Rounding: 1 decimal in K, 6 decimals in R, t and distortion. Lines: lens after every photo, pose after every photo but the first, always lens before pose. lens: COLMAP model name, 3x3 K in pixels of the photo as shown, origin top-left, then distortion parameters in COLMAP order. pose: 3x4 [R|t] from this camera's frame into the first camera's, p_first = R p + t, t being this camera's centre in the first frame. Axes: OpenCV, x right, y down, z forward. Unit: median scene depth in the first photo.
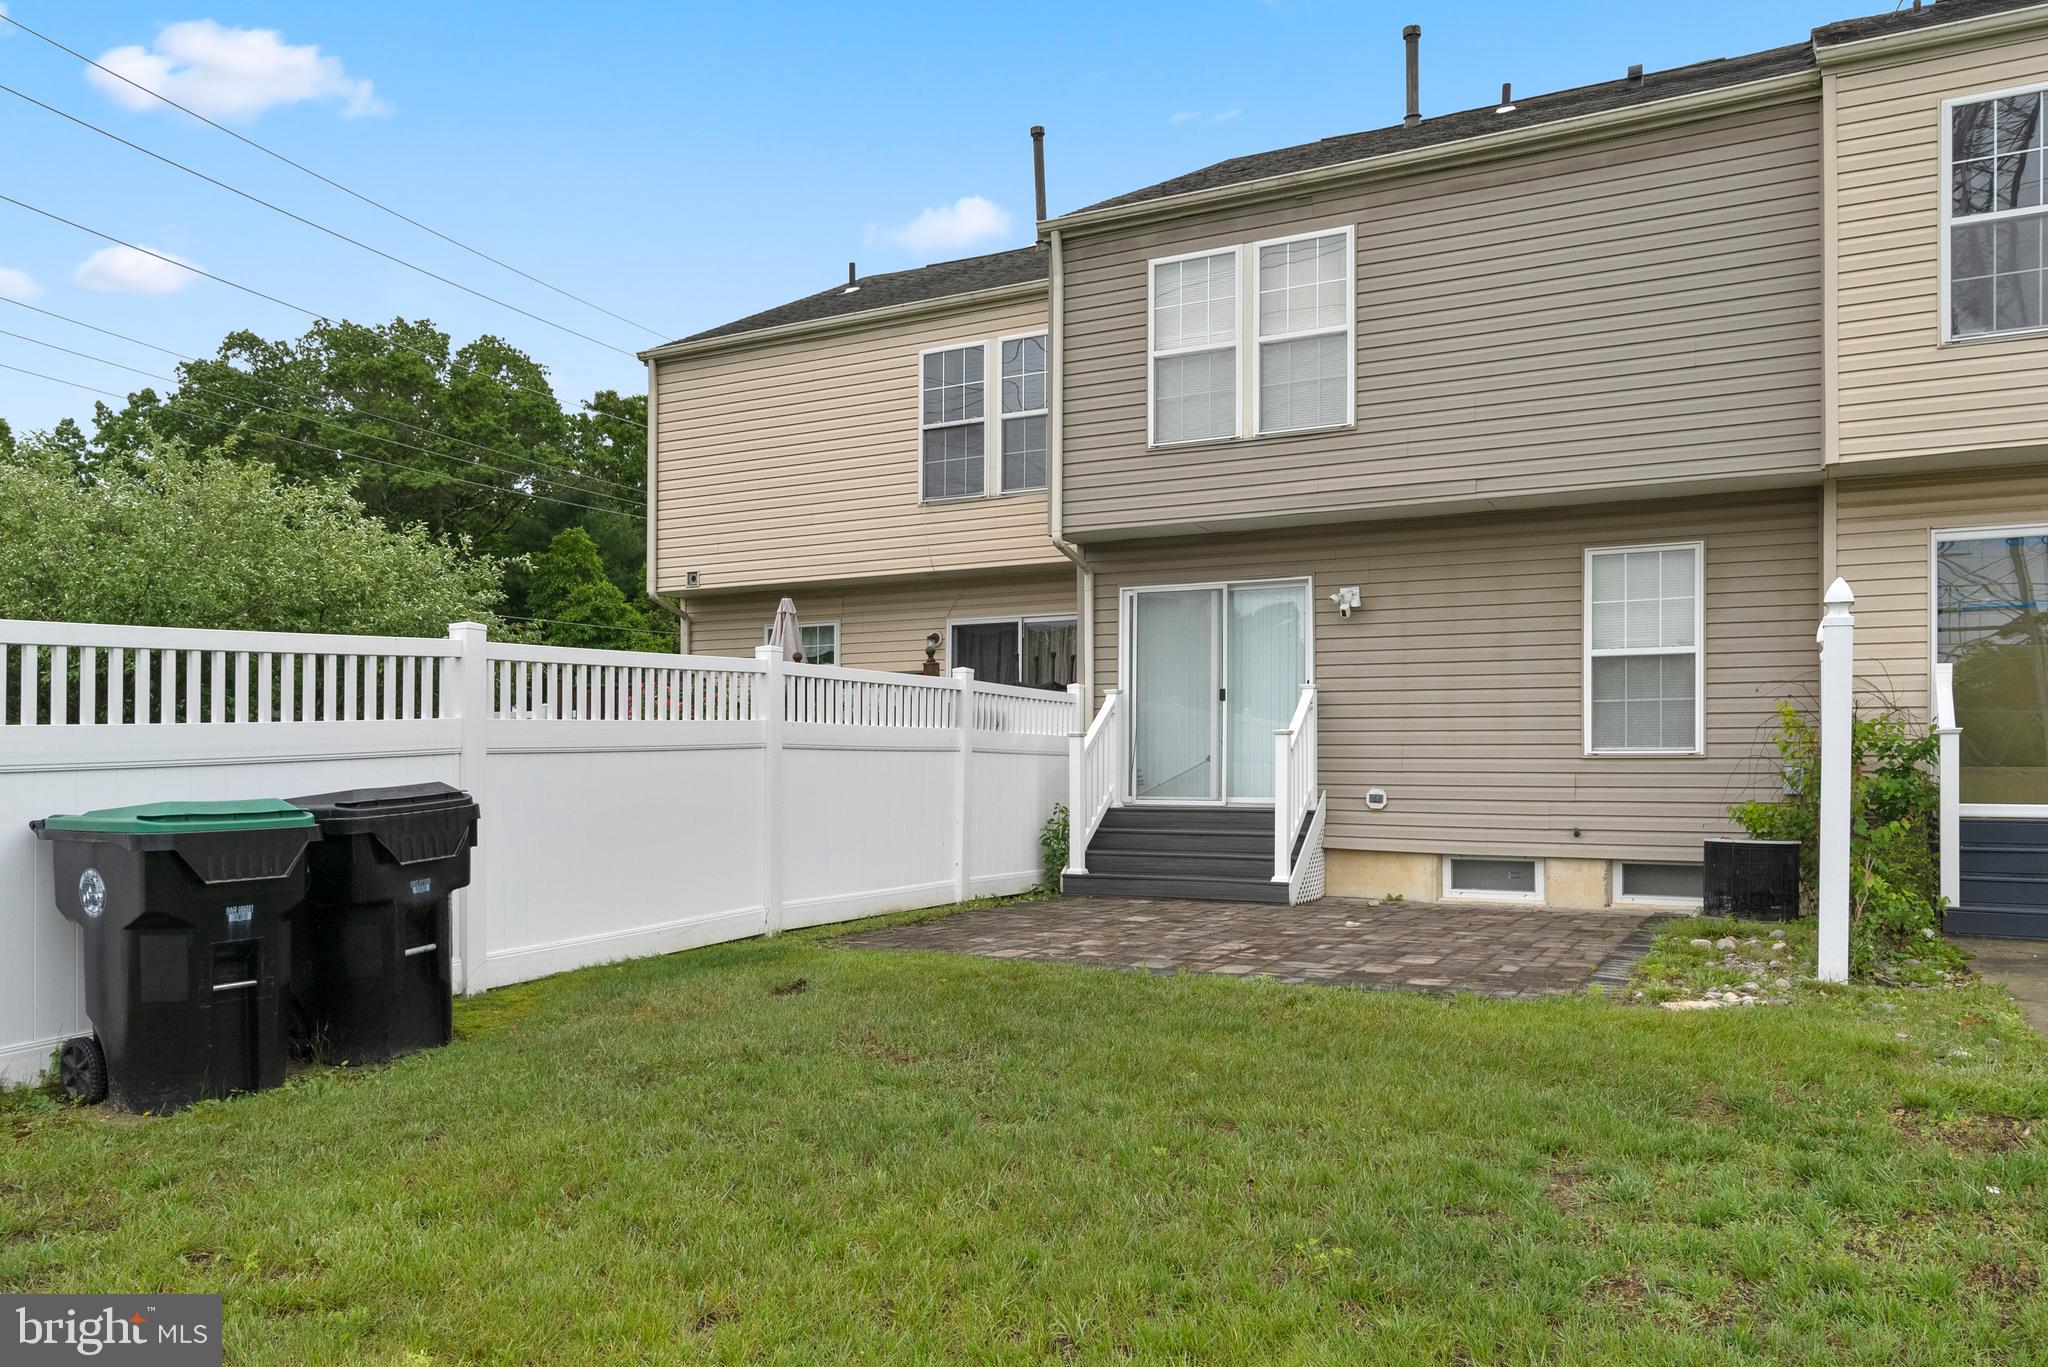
lens RADIAL K [[1449.4, 0, 1021.4], [0, 1449.4, 767.9], [0, 0, 1]] dist [-0.001023, 0.001261]
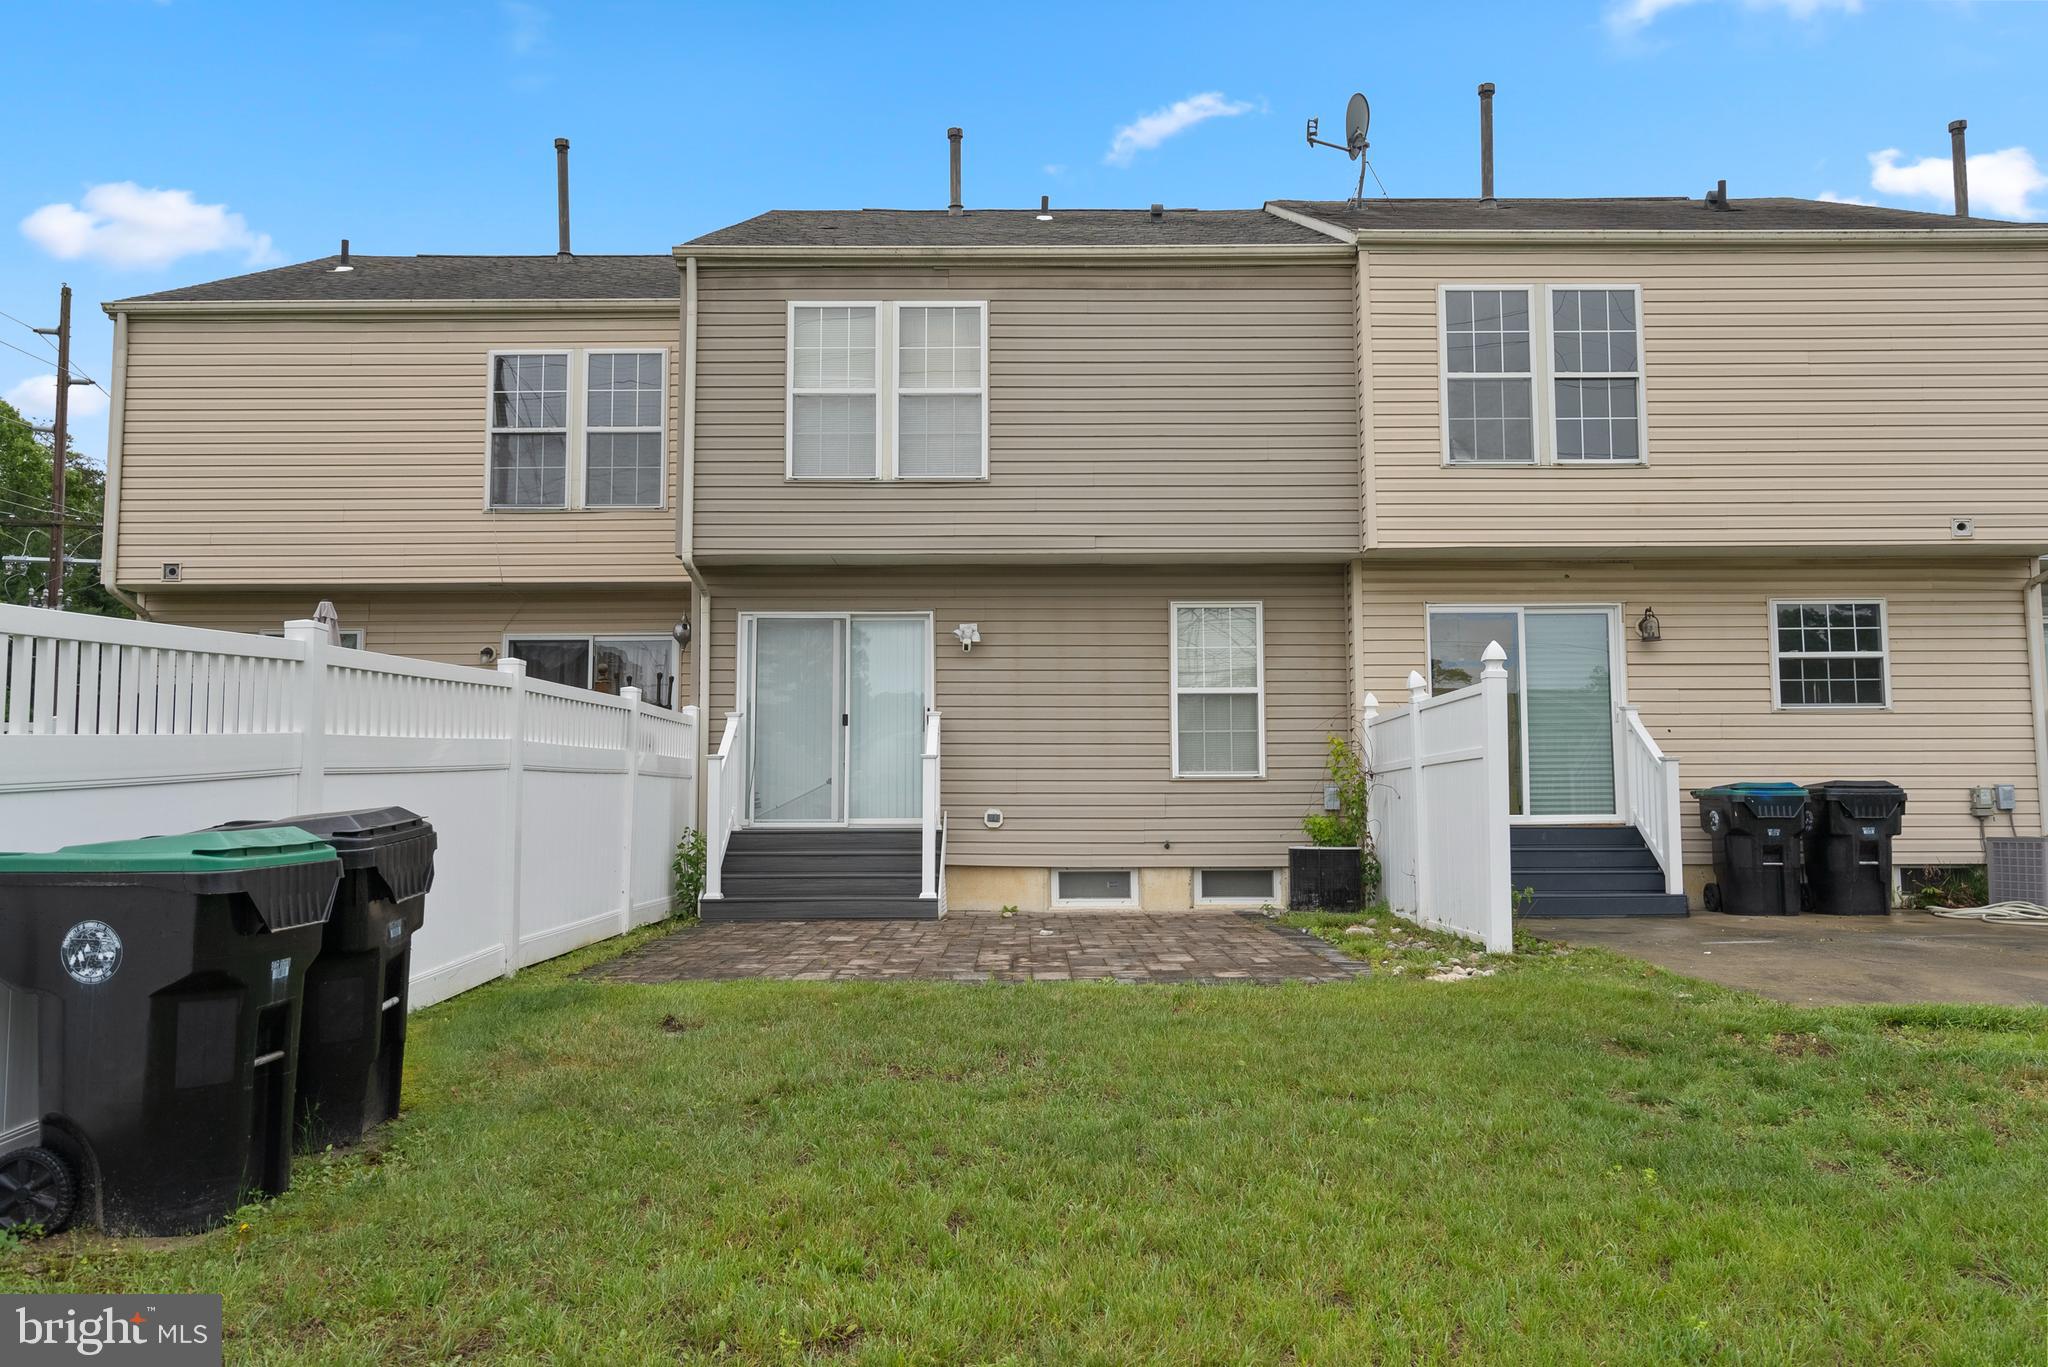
lens RADIAL K [[1427.5, 0, 1024.0], [0, 1427.5, 683.5], [0, 0, 1]] dist [-0.002629, -0.000402]
pose [[0.884088, 0.031094, 0.466284, -0.238714], [0.004601, 0.997157, -0.075217, 0.001210], [-0.467297, 0.068644, 0.881432, 0.037608]]
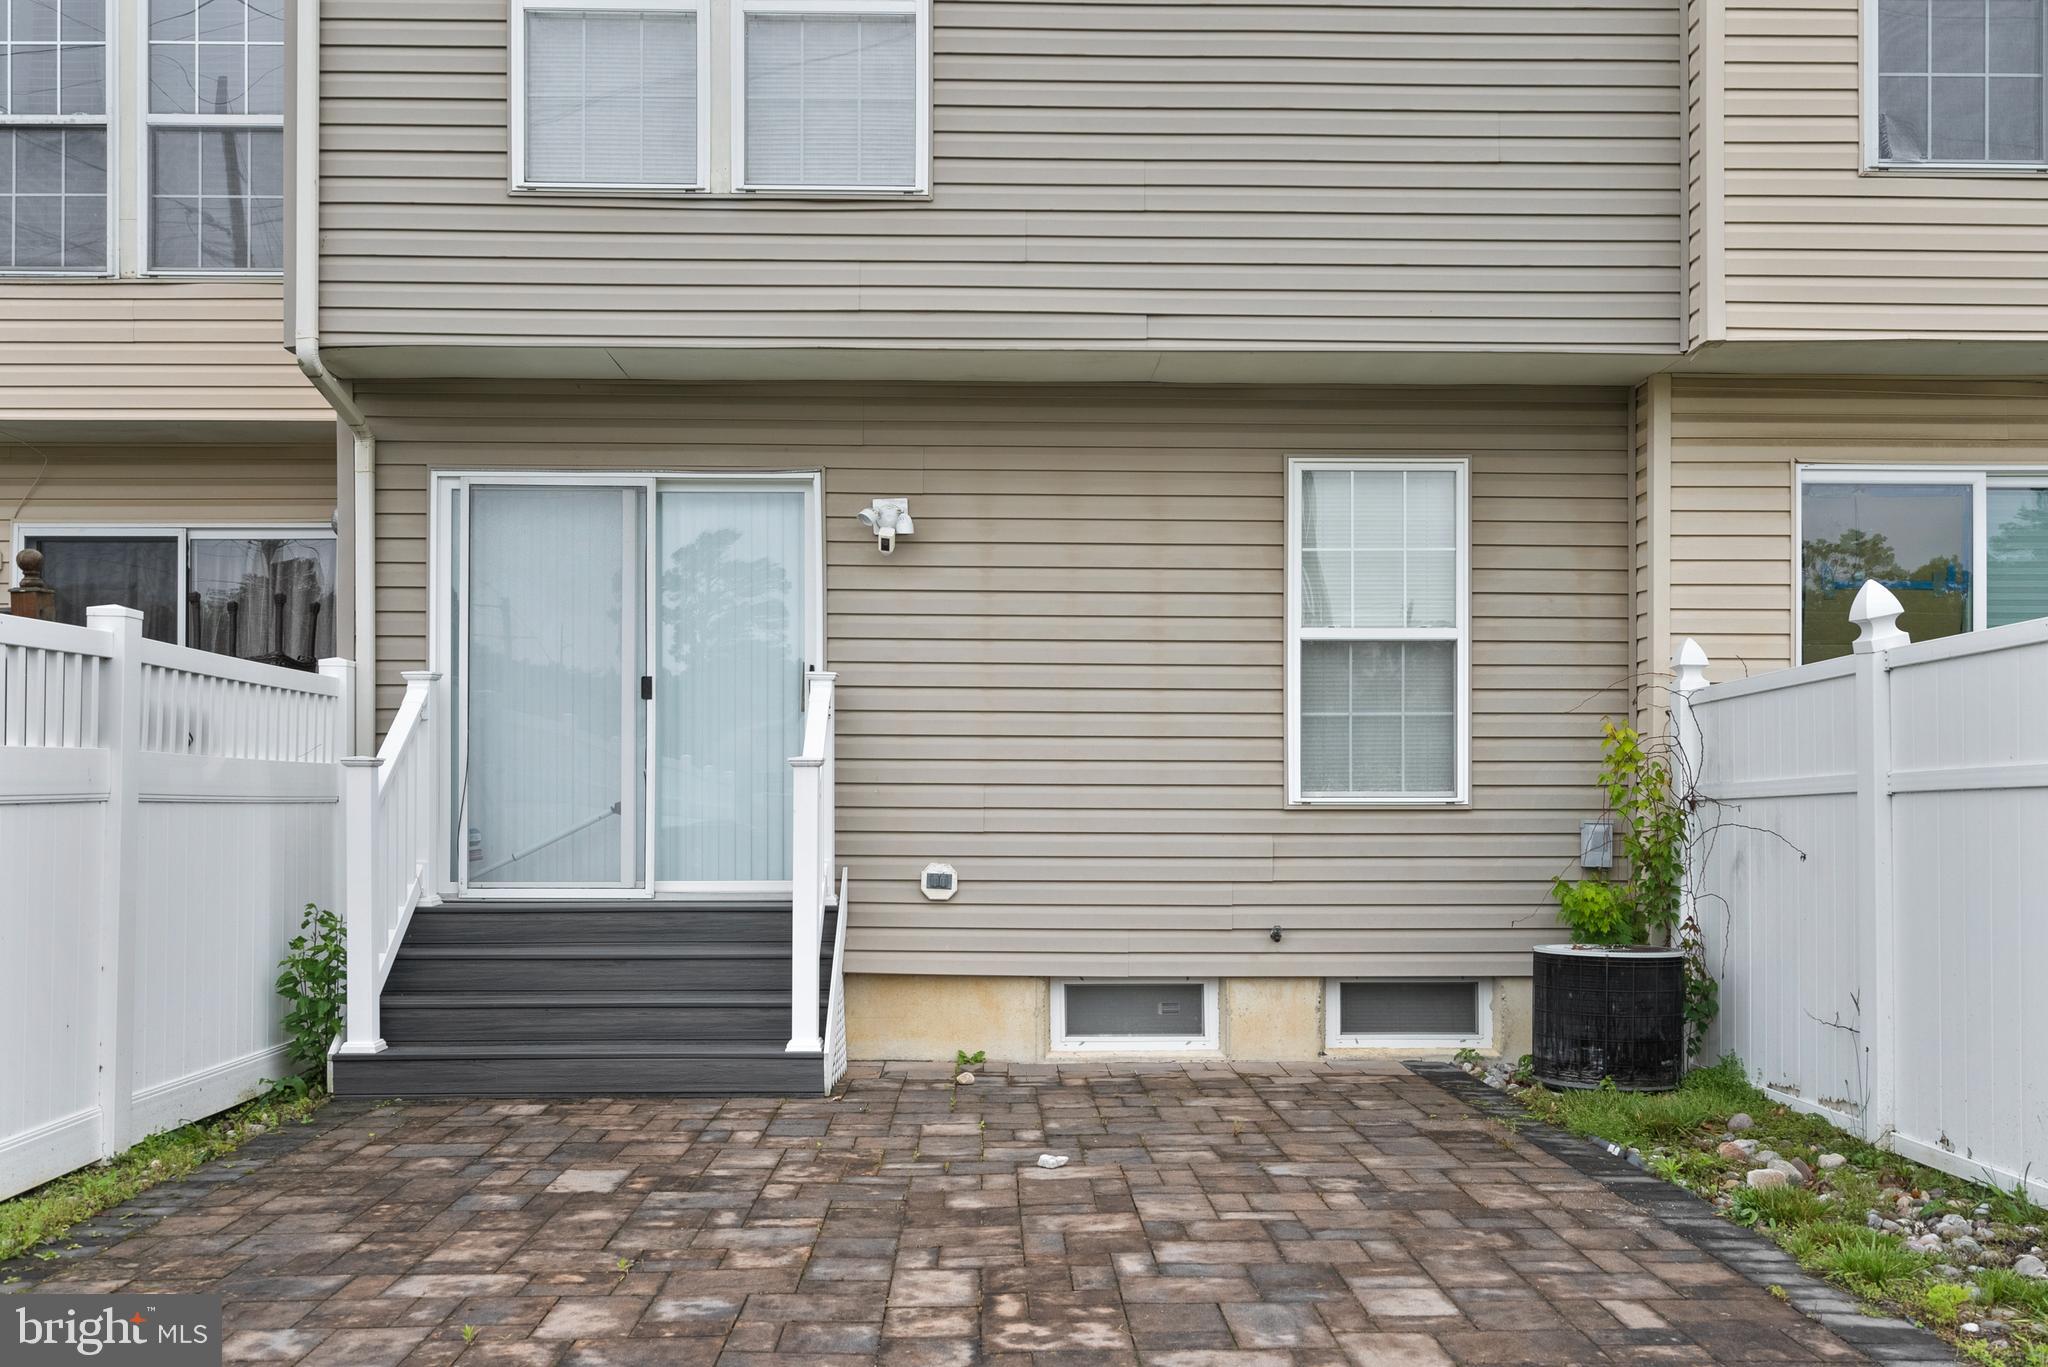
lens RADIAL K [[1762.5, 0, 1025.9], [0, 1762.5, 796.0], [0, 0, 1]] dist [0.001442, -0.002954]
pose [[0.873072, -0.002353, 0.487586, -0.056304], [0.000581, 0.999993, 0.003785, -0.014163], [-0.487591, -0.003021, 0.873067, 0.393914]]
